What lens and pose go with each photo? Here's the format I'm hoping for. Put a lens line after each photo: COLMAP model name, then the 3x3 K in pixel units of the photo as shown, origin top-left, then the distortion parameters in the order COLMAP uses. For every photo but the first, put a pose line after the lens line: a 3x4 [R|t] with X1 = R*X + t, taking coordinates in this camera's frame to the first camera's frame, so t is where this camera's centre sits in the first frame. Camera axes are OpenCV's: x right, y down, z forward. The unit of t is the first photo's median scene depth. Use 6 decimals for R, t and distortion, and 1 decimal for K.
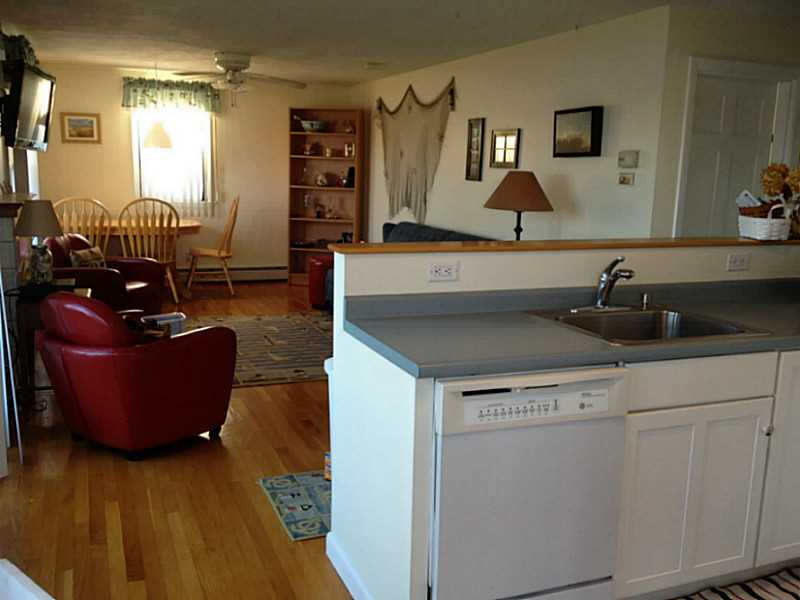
lens RADIAL K [[756.4, 0, 400.0], [0, 756.4, 300.0], [0, 0, 1]] dist [0.102966, -0.217079]
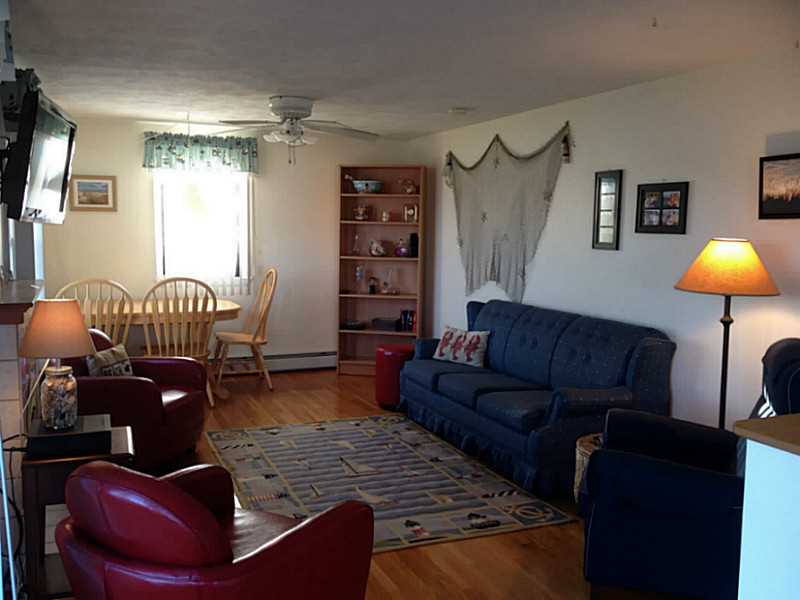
lens RADIAL K [[756.4, 0, 400.0], [0, 756.4, 300.0], [0, 0, 1]] dist [0.102966, -0.217079]
pose [[0.999745, -0.017961, 0.013691, -0.098348], [0.018979, 0.996752, -0.078263, -0.038389], [-0.012240, 0.078503, 0.996839, 0.180183]]
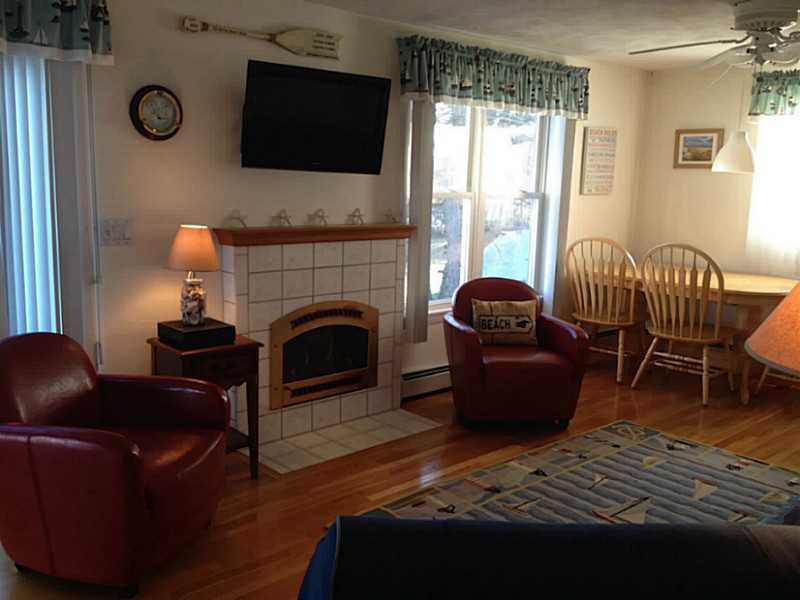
lens RADIAL K [[756.4, 0, 400.0], [0, 756.4, 300.0], [0, 0, 1]] dist [0.102966, -0.217079]
pose [[0.344878, 0.136401, -0.928684, 0.204628], [-0.183692, 0.980062, 0.075732, -0.080847], [0.920498, 0.144473, 0.363058, 0.474968]]
